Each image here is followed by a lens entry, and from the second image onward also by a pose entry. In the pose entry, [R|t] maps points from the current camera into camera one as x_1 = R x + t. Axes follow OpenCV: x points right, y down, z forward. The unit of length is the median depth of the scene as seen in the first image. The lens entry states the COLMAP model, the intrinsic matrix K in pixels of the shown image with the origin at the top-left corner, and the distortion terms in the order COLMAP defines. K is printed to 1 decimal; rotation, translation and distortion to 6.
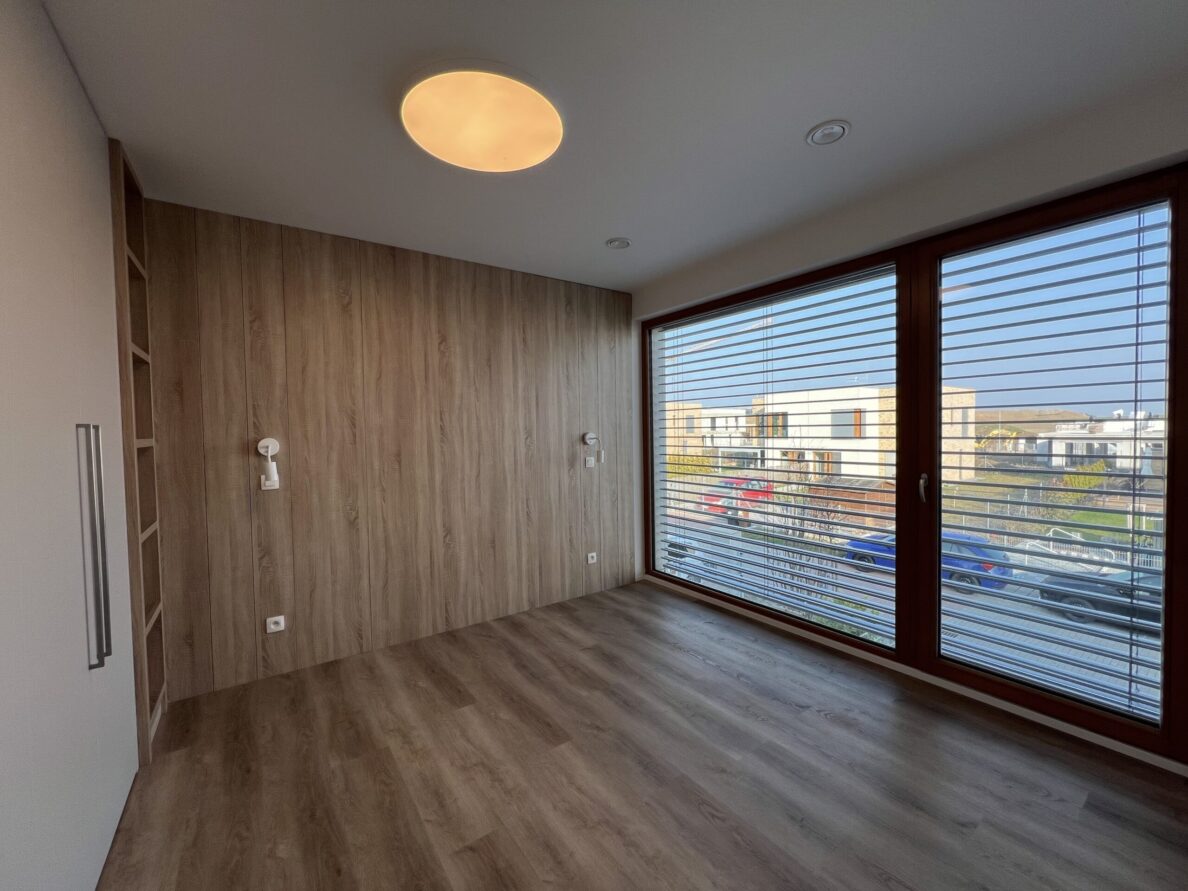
lens RADIAL K [[488.9, 0, 594.3], [0, 488.9, 445.1], [0, 0, 1]] dist [-0.002214, -0.000288]
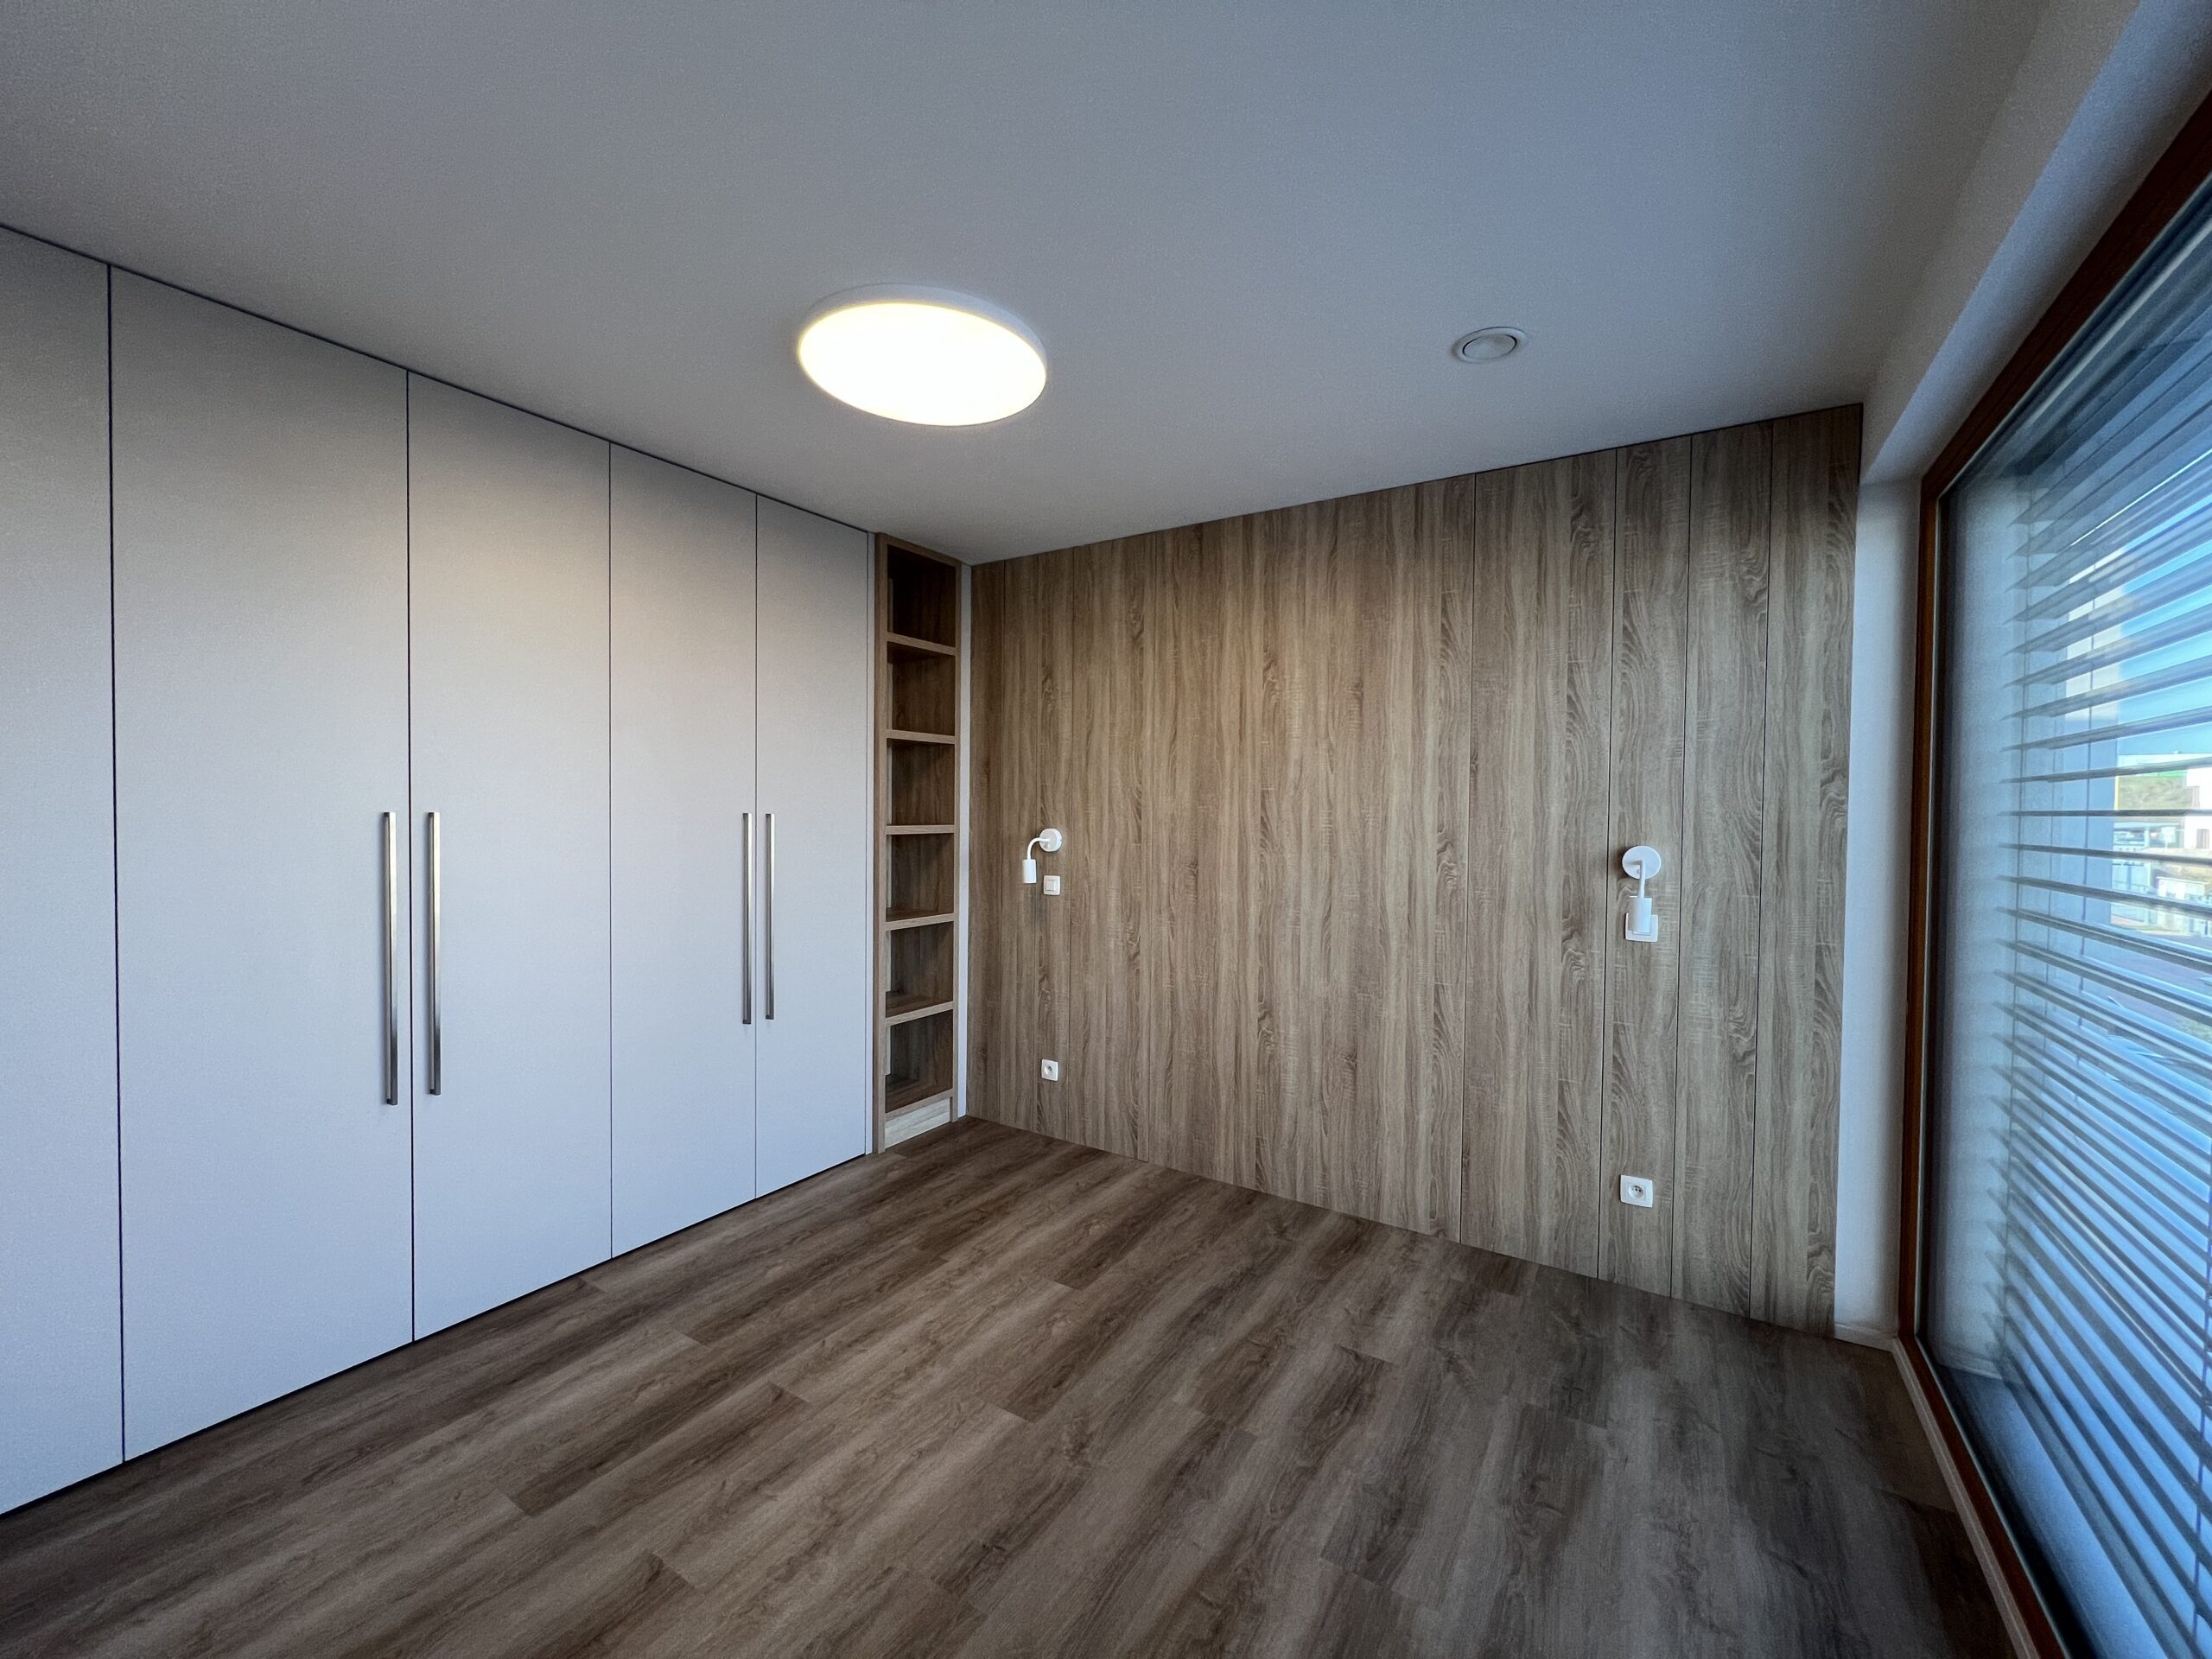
lens RADIAL K [[899.8, 0, 1104.1], [0, 899.8, 833.4], [0, 0, 1]] dist [0.002192, -0.000297]
pose [[0.351934, 0.043865, -0.934996, 0.591270], [-0.047105, 0.998466, 0.029112, -0.044507], [0.934839, 0.033798, 0.353461, 0.483503]]
